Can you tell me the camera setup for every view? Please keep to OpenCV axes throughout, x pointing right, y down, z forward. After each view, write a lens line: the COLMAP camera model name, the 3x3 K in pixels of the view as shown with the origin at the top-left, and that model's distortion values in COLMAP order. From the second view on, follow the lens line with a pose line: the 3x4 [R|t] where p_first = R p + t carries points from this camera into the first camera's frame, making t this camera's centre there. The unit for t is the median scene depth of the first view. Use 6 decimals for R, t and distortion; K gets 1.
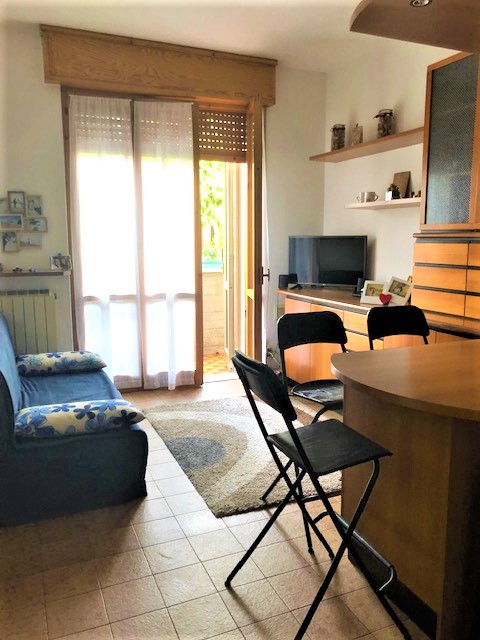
lens RADIAL K [[529.2, 0, 244.6], [0, 529.2, 318.0], [0, 0, 1]] dist [0.037586, -0.047419]
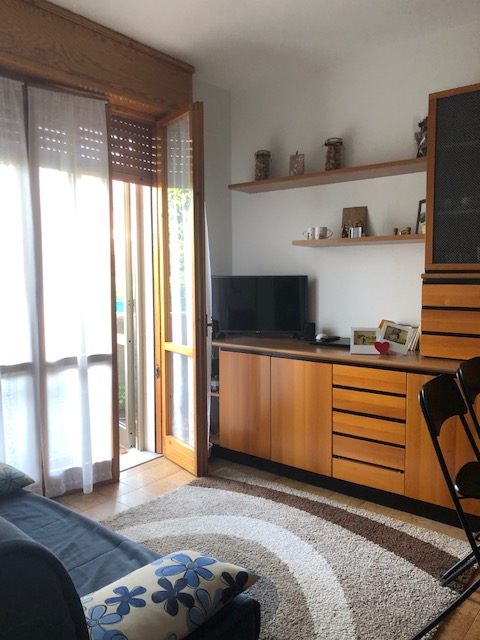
lens RADIAL K [[529.2, 0, 237.4], [0, 529.2, 320.8], [0, 0, 1]] dist [0.037586, -0.047419]
pose [[0.887728, -0.044395, 0.458222, -0.291377], [0.074321, 0.996104, -0.047477, -0.047135], [-0.454329, 0.076202, 0.887569, 0.274377]]
